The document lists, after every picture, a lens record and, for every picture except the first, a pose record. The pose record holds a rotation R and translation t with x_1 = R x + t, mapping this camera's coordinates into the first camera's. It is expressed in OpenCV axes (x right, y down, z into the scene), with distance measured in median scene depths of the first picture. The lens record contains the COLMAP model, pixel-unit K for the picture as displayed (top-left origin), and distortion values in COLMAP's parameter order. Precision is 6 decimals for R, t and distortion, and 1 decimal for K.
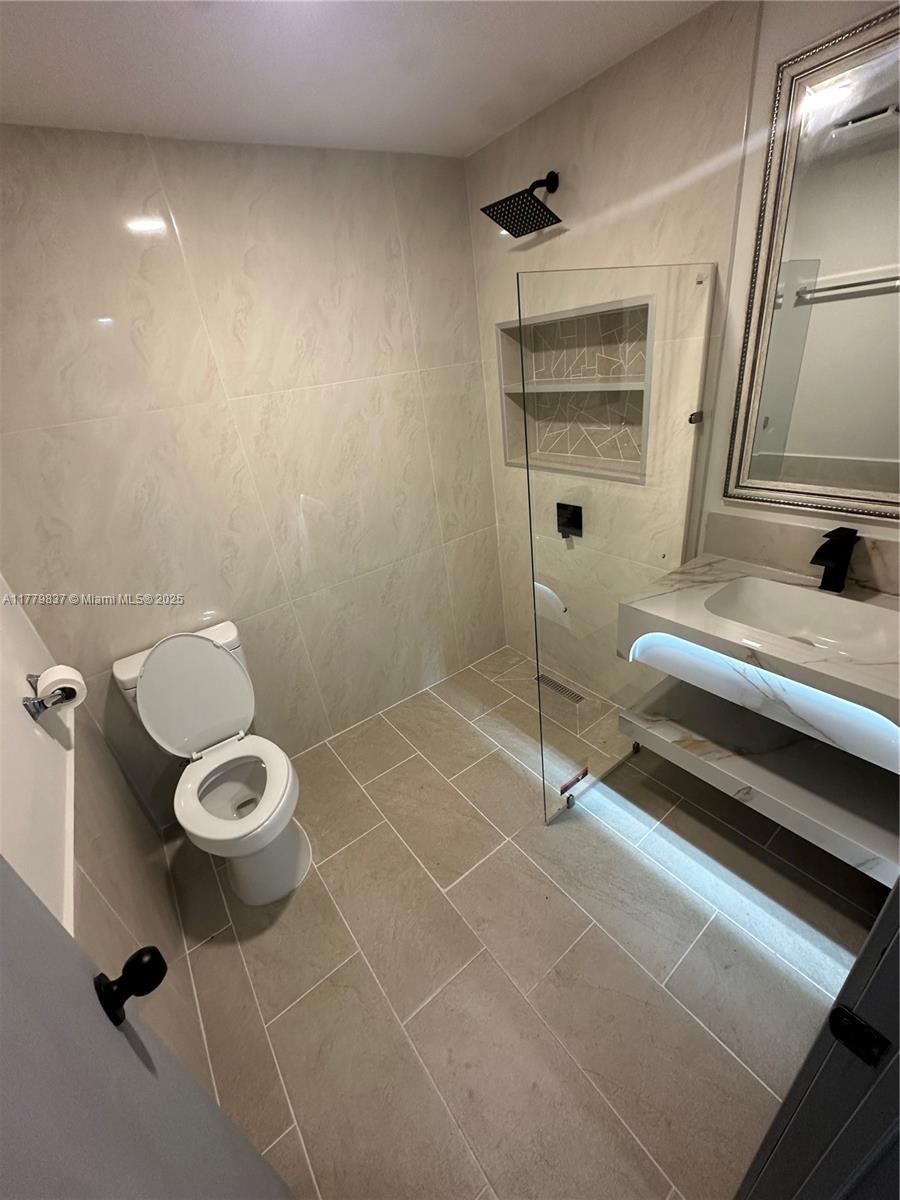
lens RADIAL K [[479.4, 0, 450.6], [0, 479.4, 601.9], [0, 0, 1]] dist [-0.003617, 0.000463]
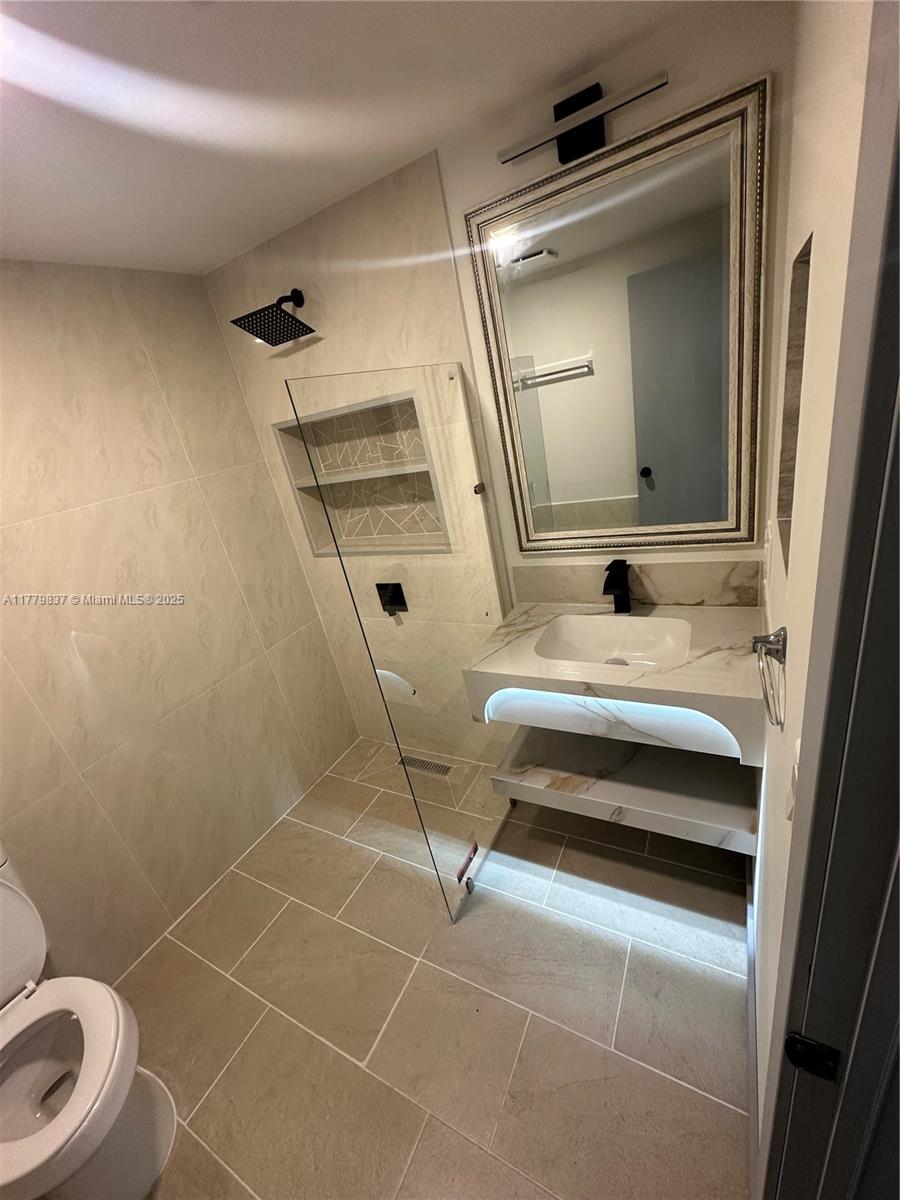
lens RADIAL K [[479.4, 0, 451.5], [0, 479.4, 600.6], [0, 0, 1]] dist [-0.003617, 0.000463]
pose [[0.909050, -0.213687, 0.357722, 0.000560], [0.266623, 0.958036, -0.105258, -0.030896], [-0.320219, 0.191061, 0.927877, 0.032837]]
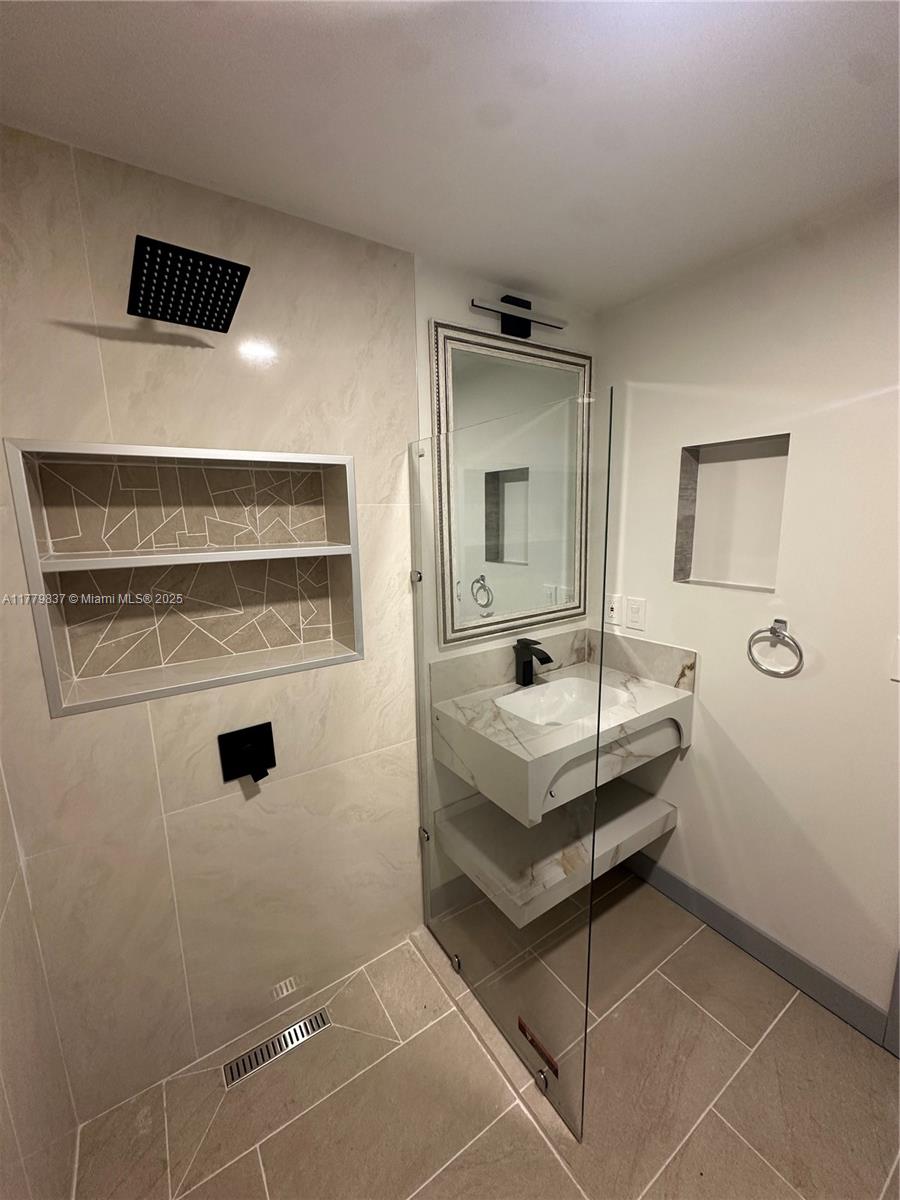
lens RADIAL K [[479.4, 0, 447.4], [0, 479.4, 601.2], [0, 0, 1]] dist [-0.003617, 0.000463]
pose [[0.062457, -0.056977, 0.996420, -0.413855], [0.472476, 0.881099, 0.020768, -0.280156], [-0.879128, 0.469487, 0.081951, 0.753609]]
